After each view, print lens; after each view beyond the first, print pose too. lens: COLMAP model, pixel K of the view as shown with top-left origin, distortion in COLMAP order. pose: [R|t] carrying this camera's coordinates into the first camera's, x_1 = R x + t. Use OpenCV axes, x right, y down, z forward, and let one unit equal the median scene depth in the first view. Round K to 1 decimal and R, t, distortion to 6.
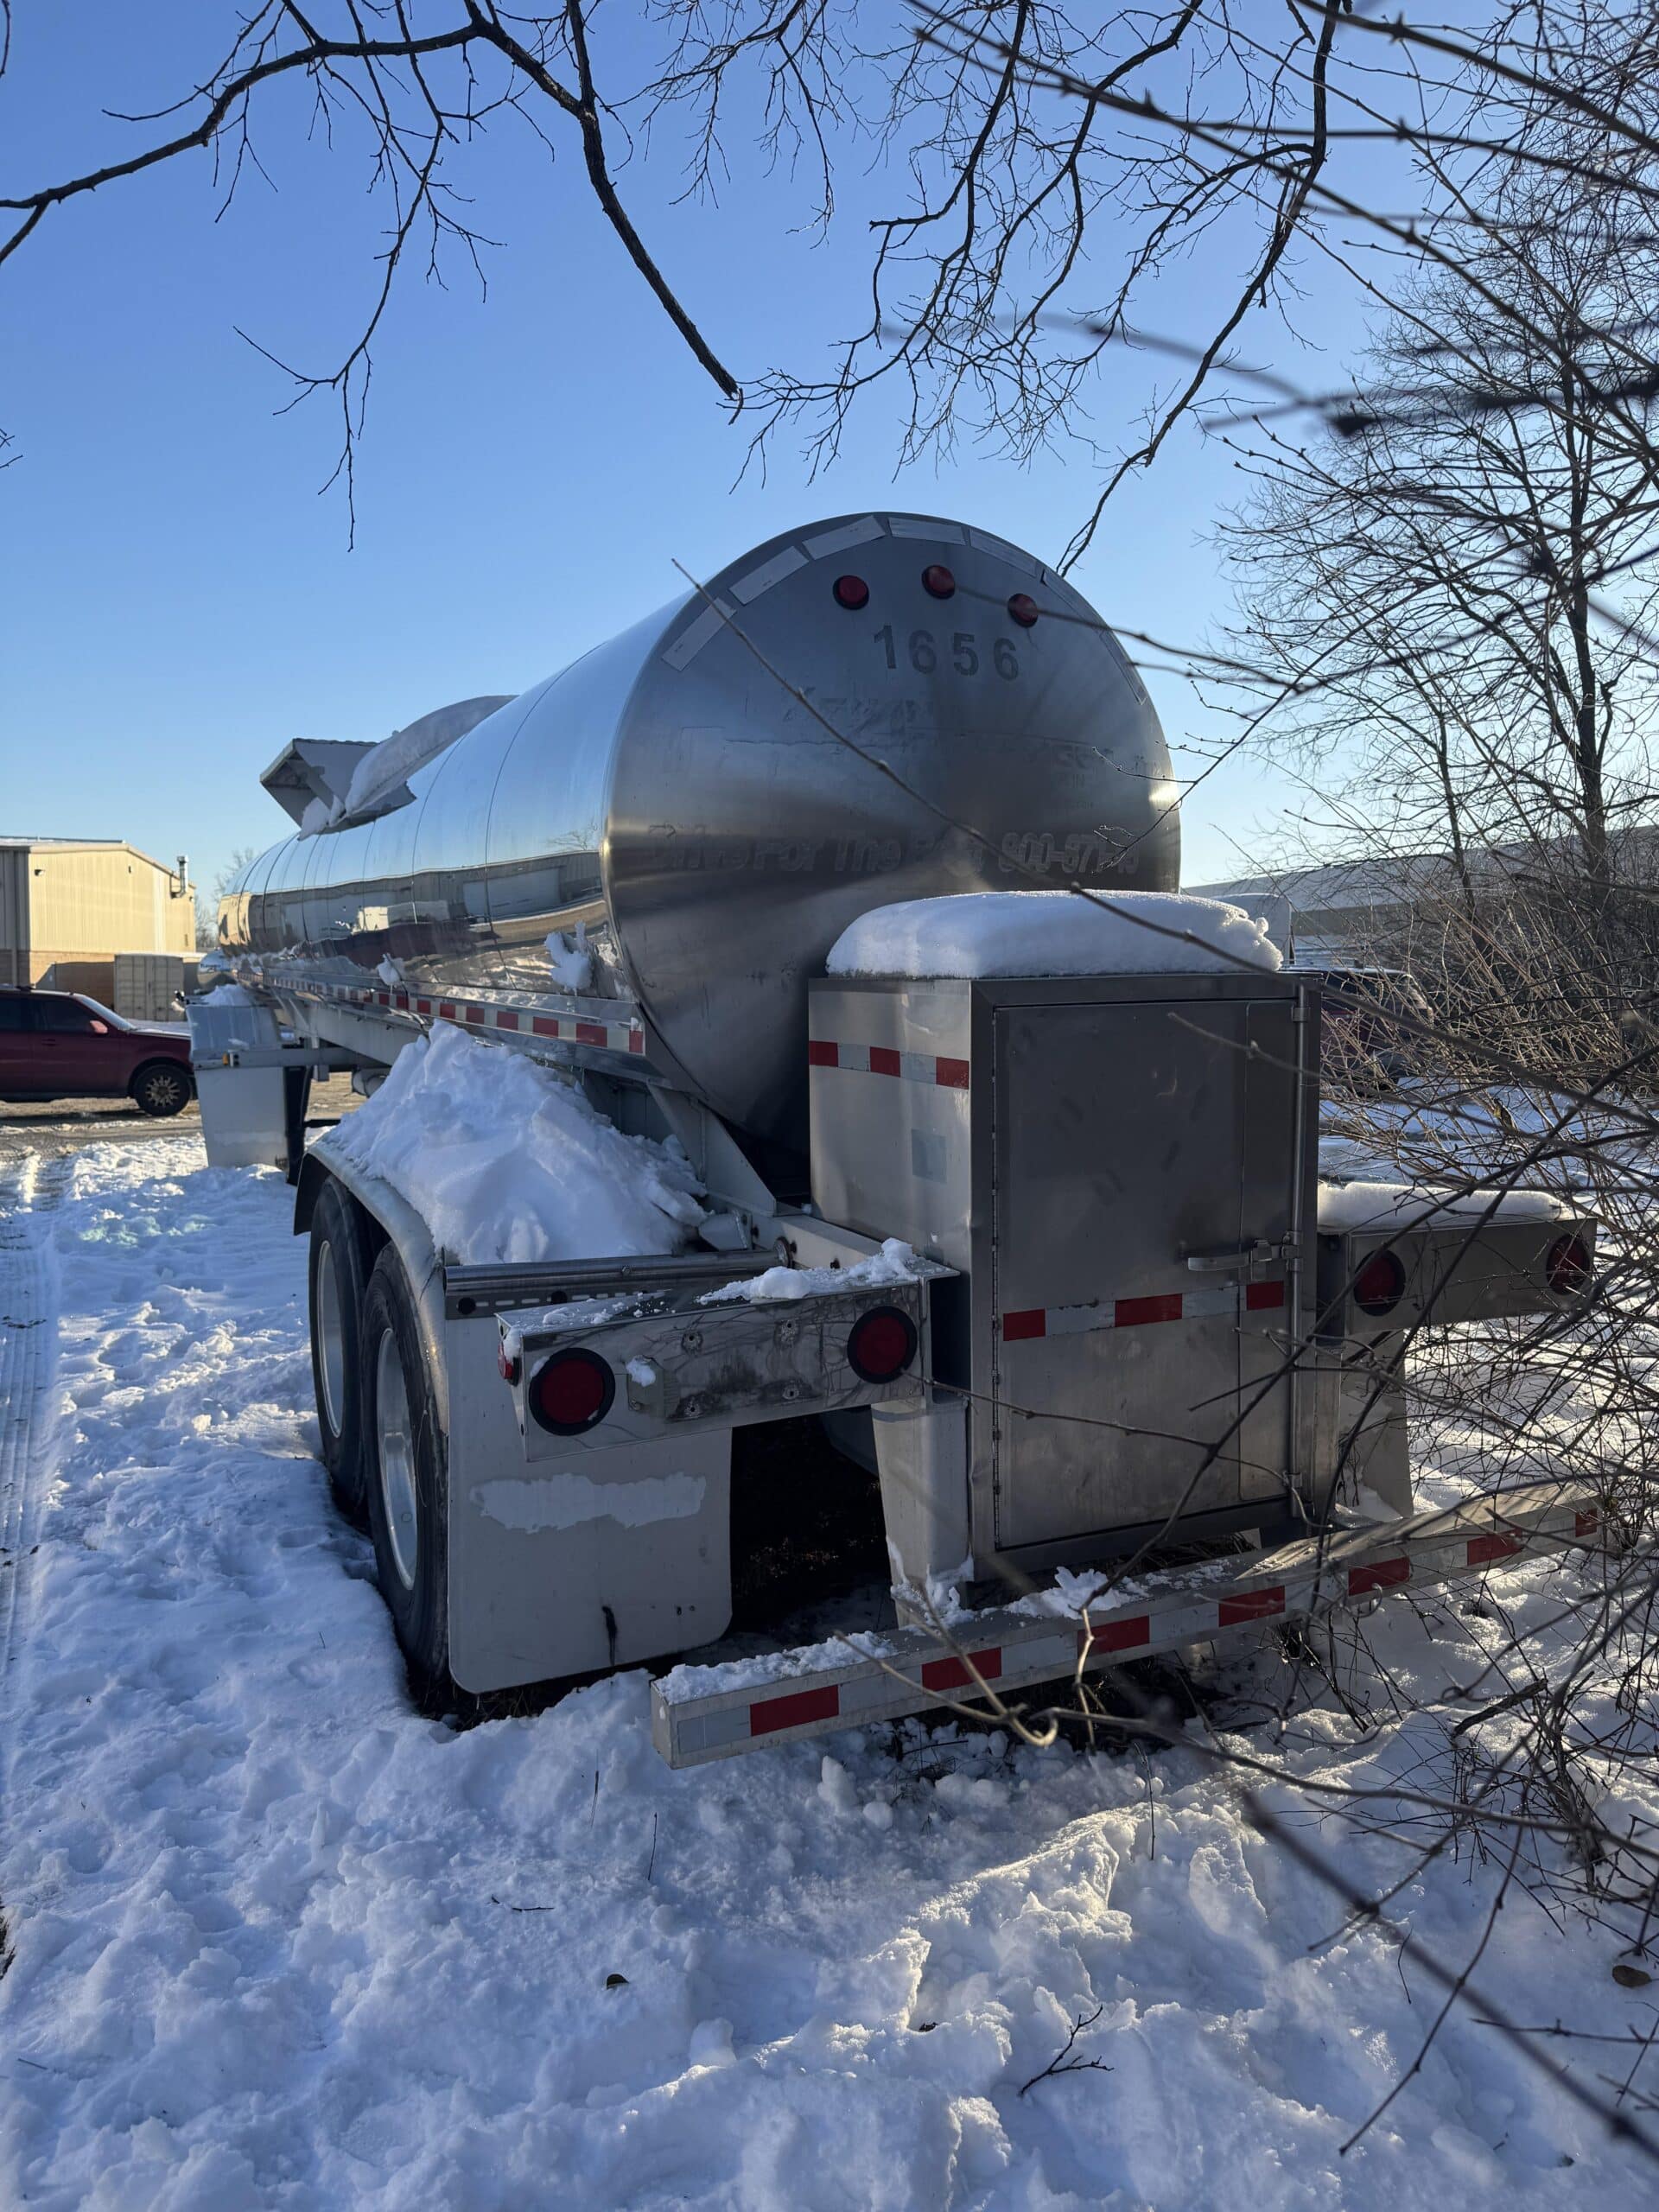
lens RADIAL K [[1555.3, 0, 812.3], [0, 1555.3, 1110.9], [0, 0, 1]] dist [0.038593, -0.051858]
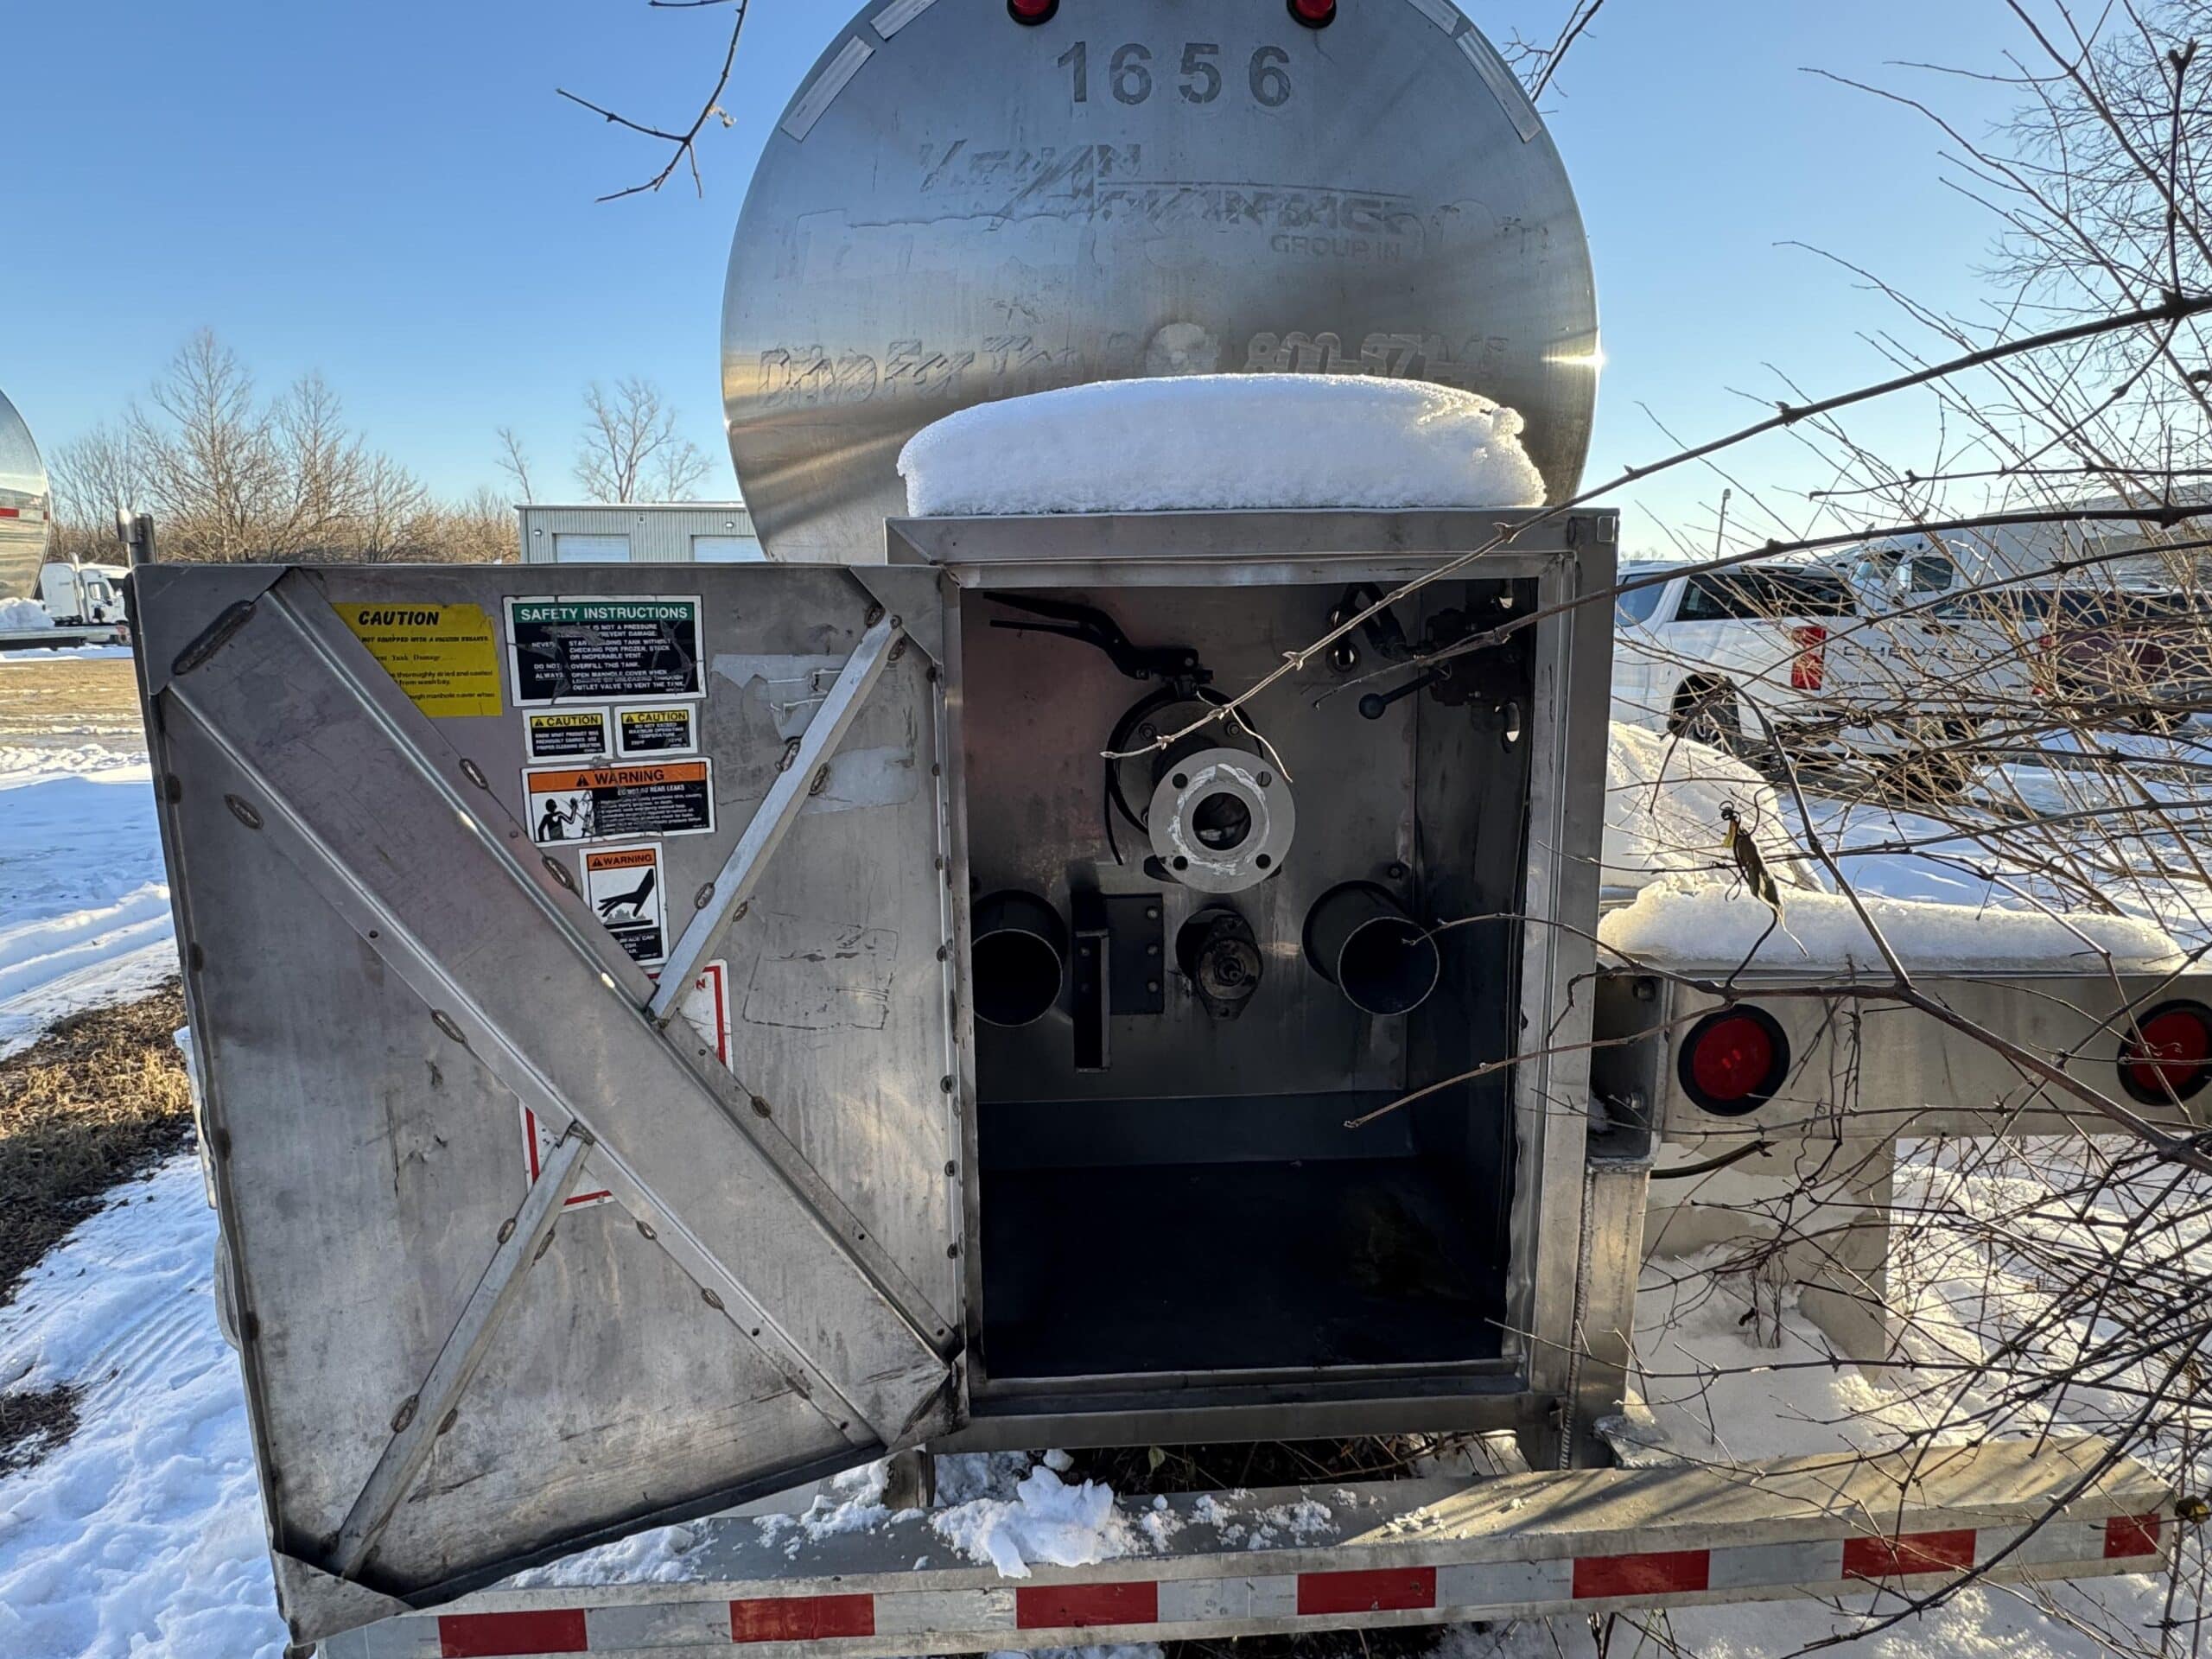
lens RADIAL K [[1253.0, 0, 1083.6], [0, 1253.0, 826.4], [0, 0, 1]] dist [-0.010001, 0.005590]
pose [[0.927311, 0.062001, -0.369122, 0.283933], [-0.028949, 0.995111, 0.094420, -0.011412], [0.373171, -0.076871, 0.924572, 0.458443]]
